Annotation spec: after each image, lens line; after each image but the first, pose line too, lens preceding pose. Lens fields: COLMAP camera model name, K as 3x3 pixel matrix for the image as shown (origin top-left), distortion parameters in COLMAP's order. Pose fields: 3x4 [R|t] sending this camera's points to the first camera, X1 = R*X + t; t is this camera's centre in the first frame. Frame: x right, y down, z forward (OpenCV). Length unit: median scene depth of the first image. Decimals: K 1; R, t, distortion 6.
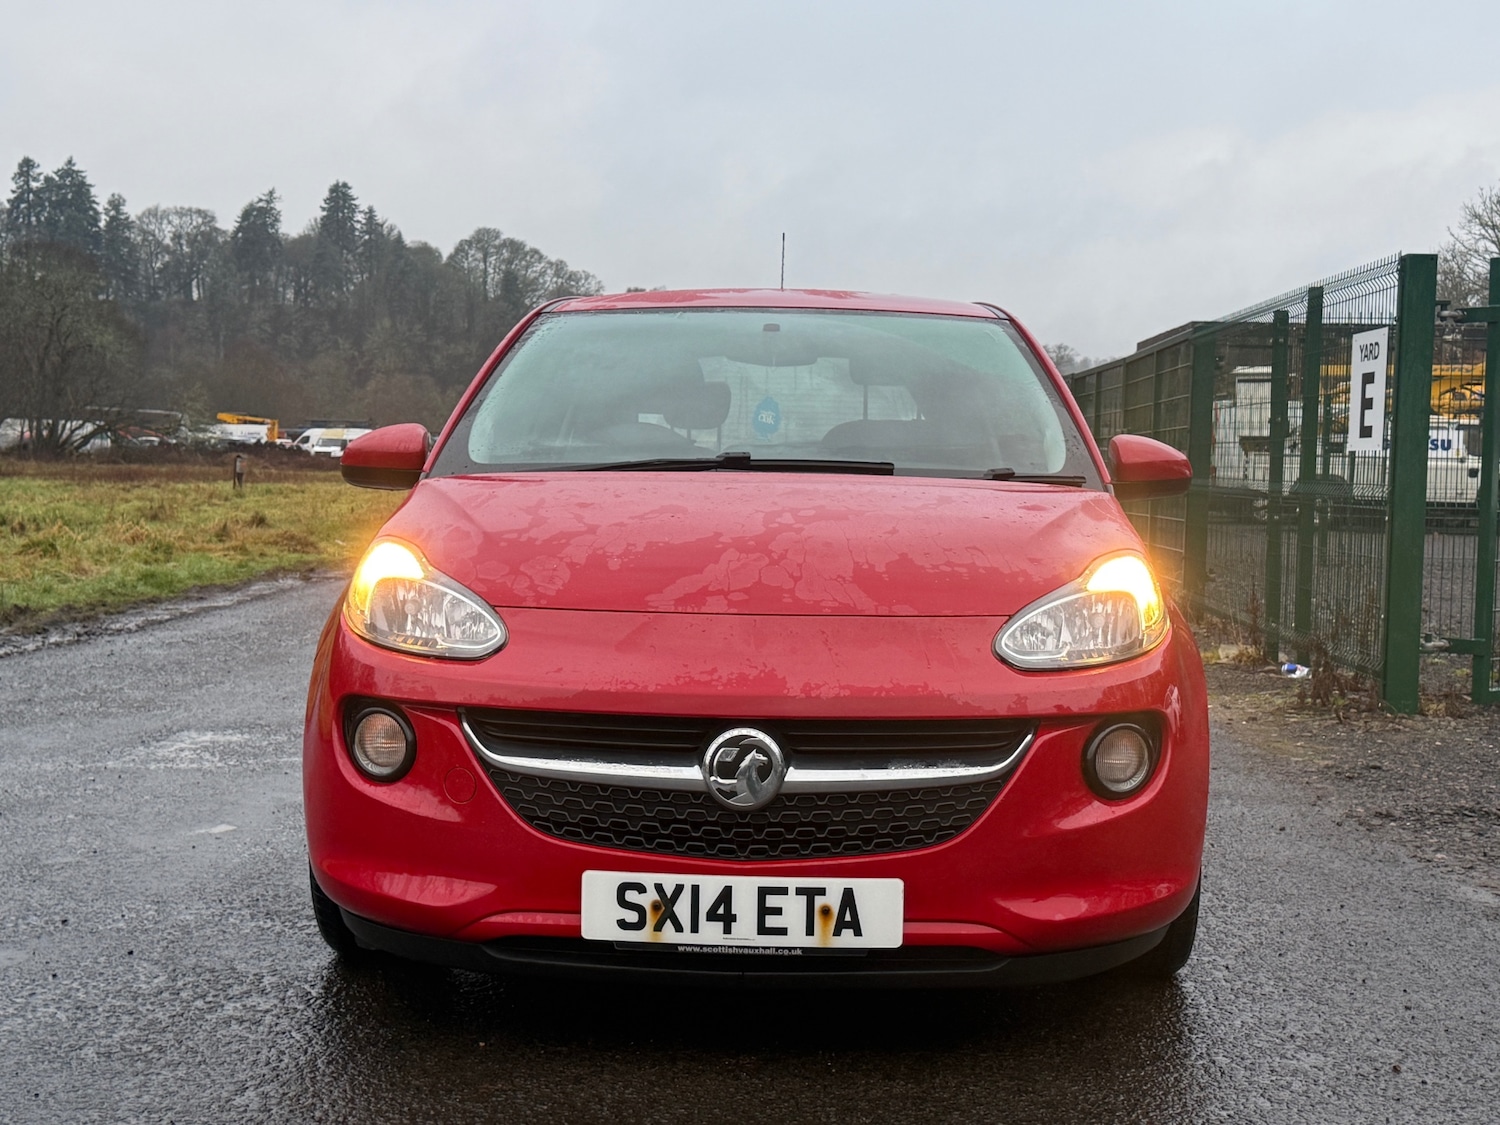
lens RADIAL K [[1970.9, 0, 748.4], [0, 1970.9, 565.8], [0, 0, 1]] dist [0.142094, 0.000000]
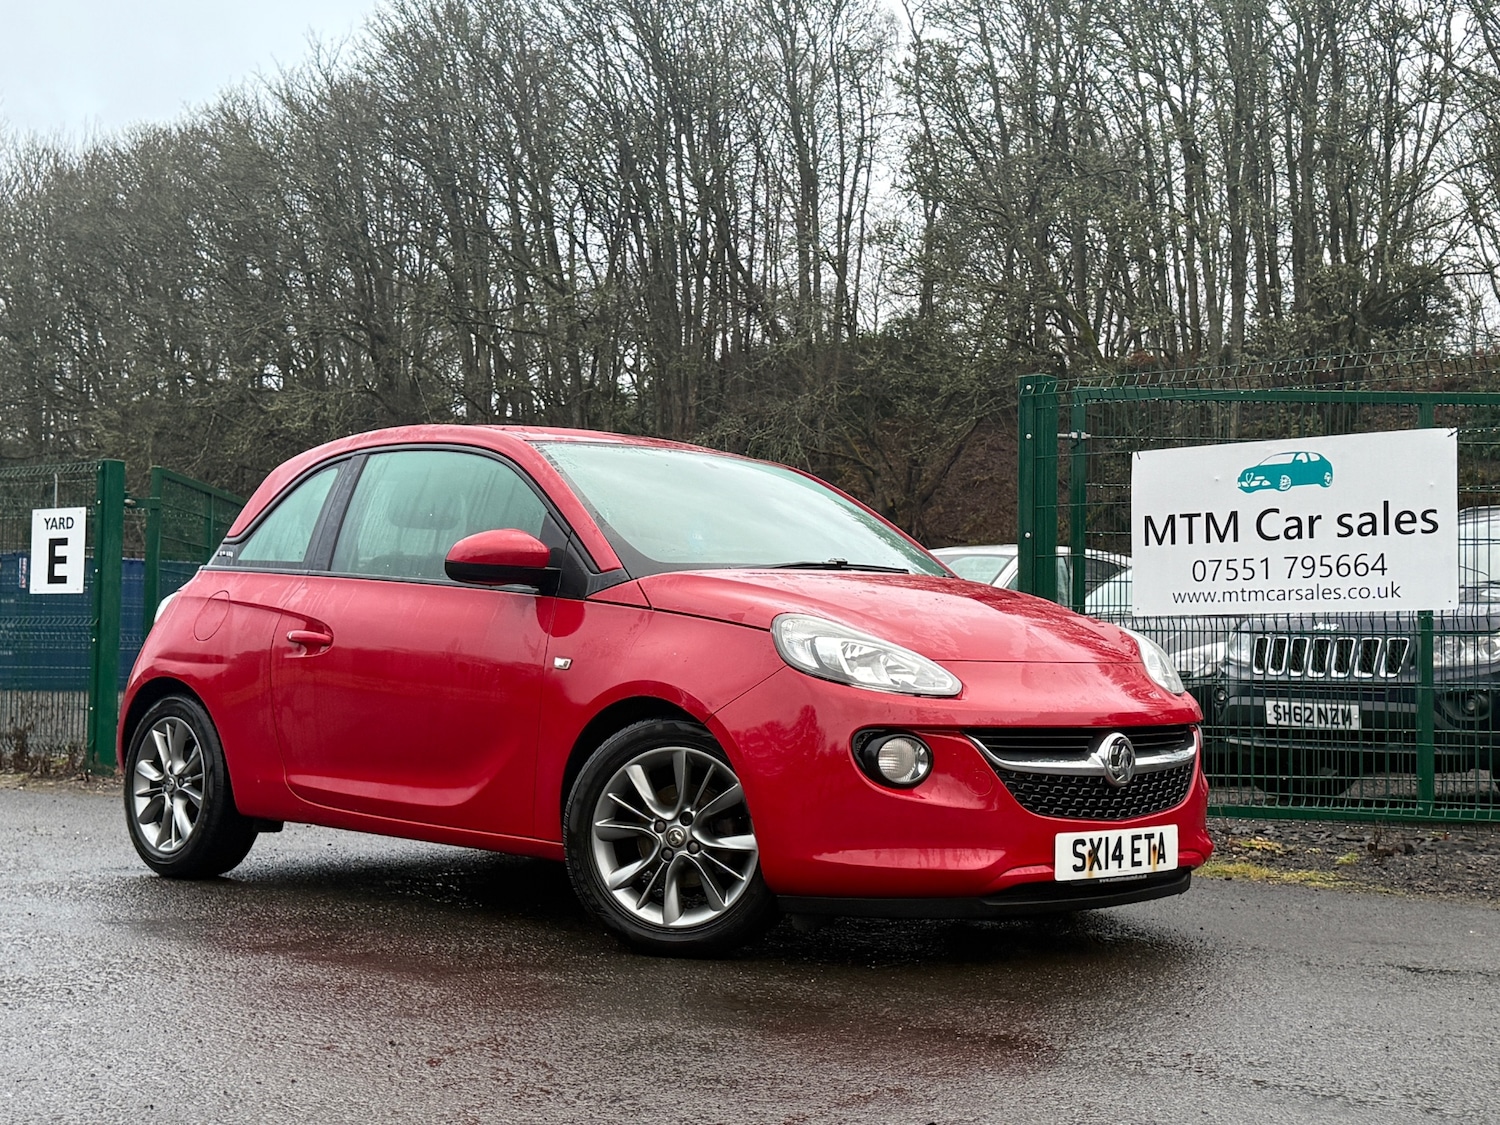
lens RADIAL K [[1970.9, 0, 746.2], [0, 1970.9, 561.7], [0, 0, 1]] dist [0.142094, 0.000000]
pose [[0.685374, 0.025010, 0.727762, -1.319163], [0.031449, 0.997461, -0.063896, 0.038775], [-0.727512, 0.066680, 0.682847, 0.146524]]
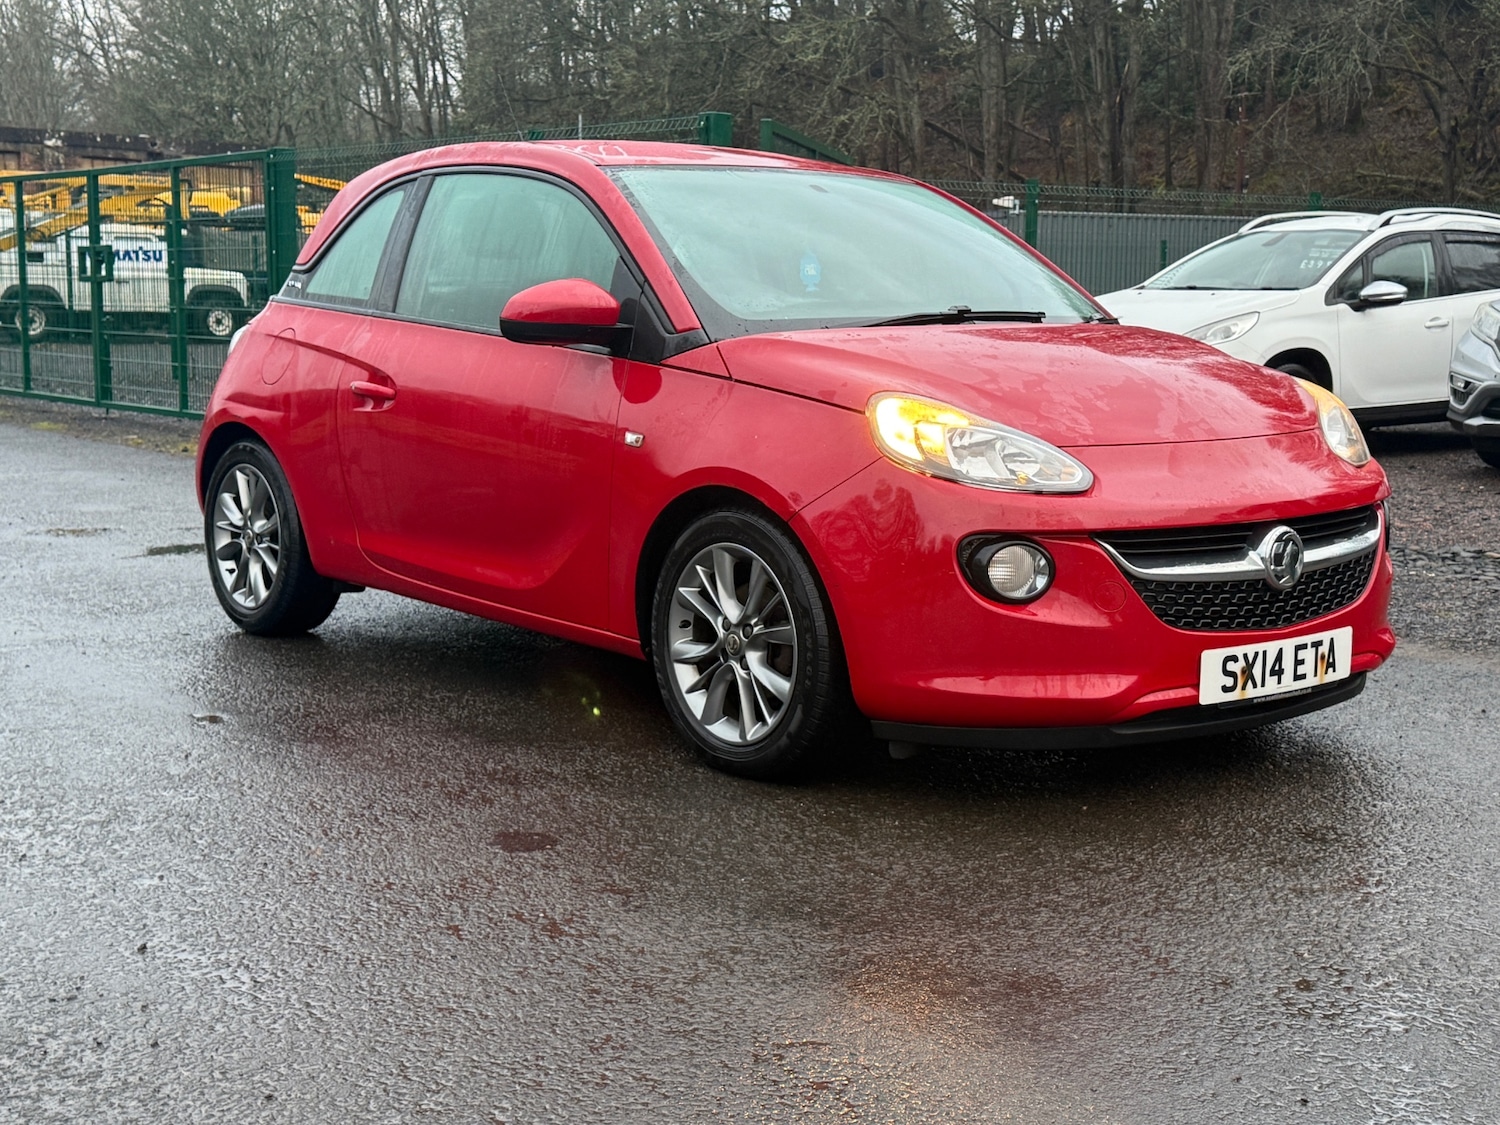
lens RADIAL K [[1970.9, 0, 744.0], [0, 1970.9, 561.3], [0, 0, 1]] dist [0.142094, 0.000000]
pose [[0.748335, -0.102290, 0.655386, -1.116125], [0.040061, 0.993204, 0.109273, -0.051288], [-0.662110, -0.055518, 0.747348, 0.256425]]
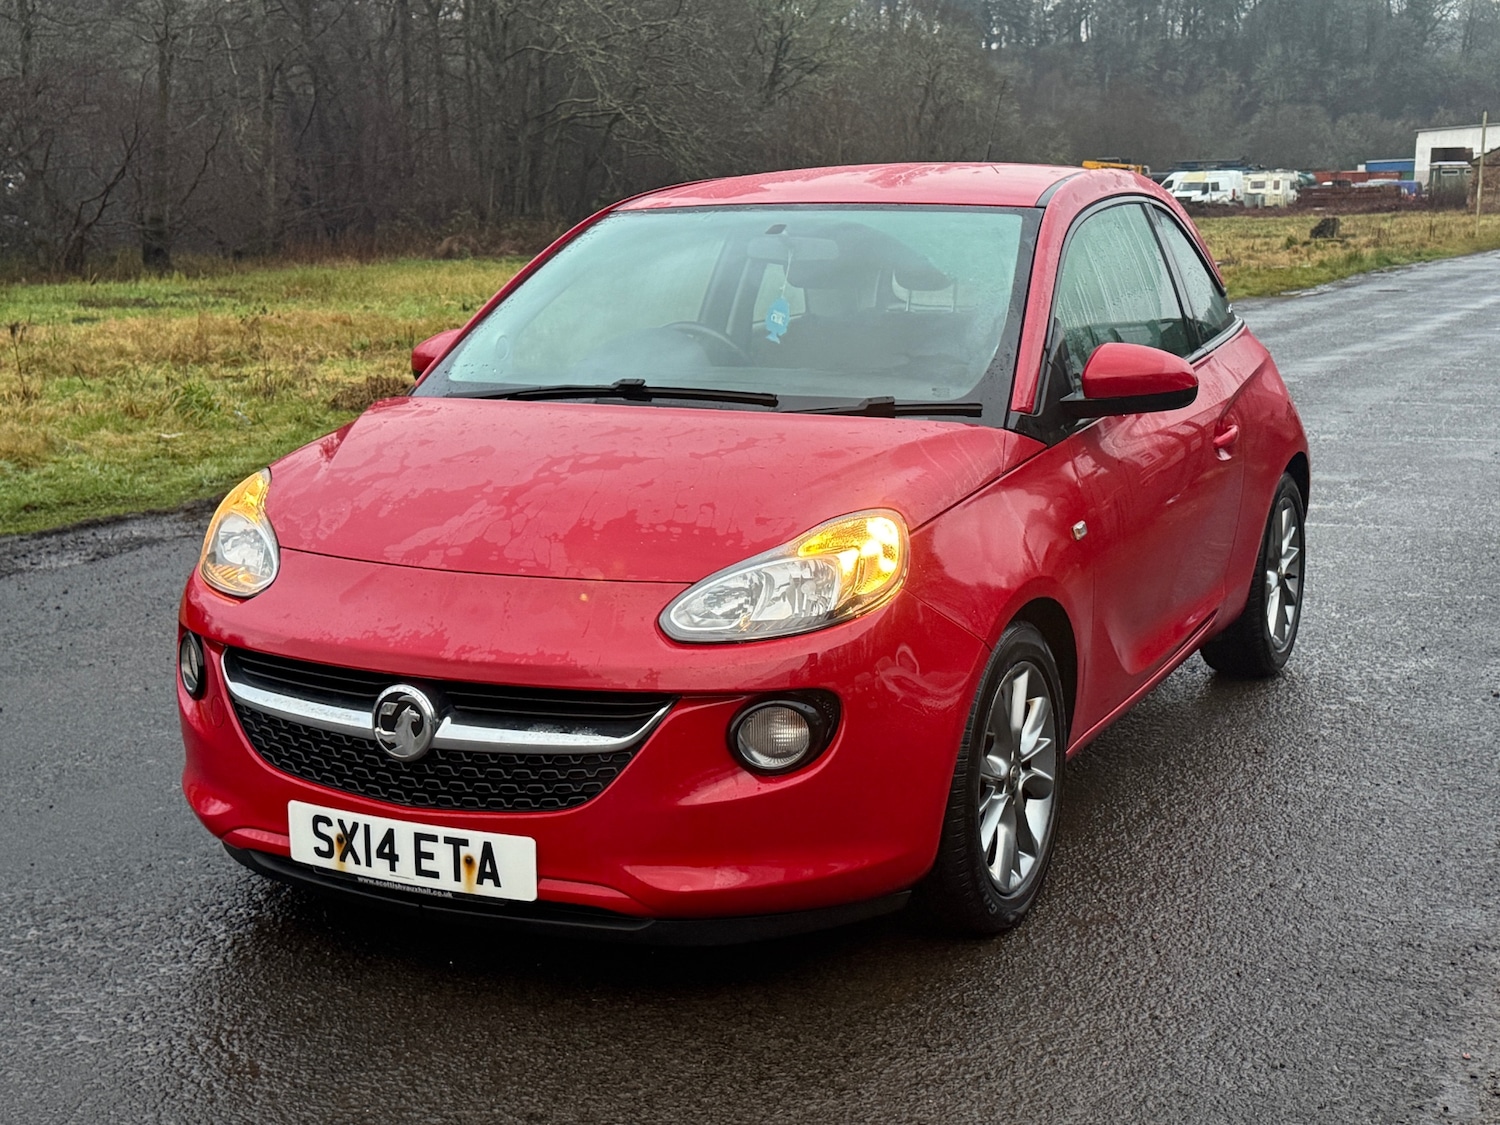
lens RADIAL K [[1970.9, 0, 744.0], [0, 1970.9, 568.3], [0, 0, 1]] dist [0.142094, 0.000000]
pose [[0.904719, 0.051743, -0.422855, 0.608001], [0.003345, 0.991703, 0.128505, -0.115874], [0.425996, -0.117676, 0.897040, 0.127958]]
